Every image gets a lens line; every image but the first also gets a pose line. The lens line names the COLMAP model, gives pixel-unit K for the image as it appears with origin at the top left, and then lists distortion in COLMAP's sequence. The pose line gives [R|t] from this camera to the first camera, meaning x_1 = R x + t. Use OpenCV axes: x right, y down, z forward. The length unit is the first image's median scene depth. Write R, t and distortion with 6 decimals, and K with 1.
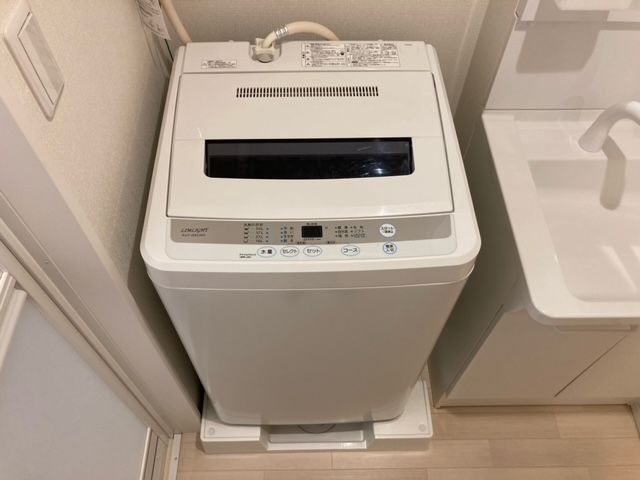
lens RADIAL K [[532.8, 0, 320.0], [0, 532.8, 240.0], [0, 0, 1]] dist [0.008761, 0.002073]
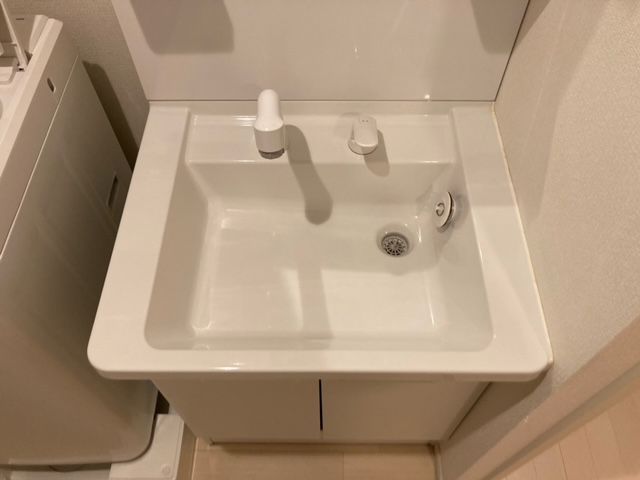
lens RADIAL K [[532.8, 0, 320.0], [0, 532.8, 240.0], [0, 0, 1]] dist [0.008761, 0.002073]
pose [[0.999719, 0.013990, -0.019116, 0.417772], [-0.013955, 0.999901, 0.001967, -0.024744], [0.019142, -0.001700, 0.999815, 0.131735]]
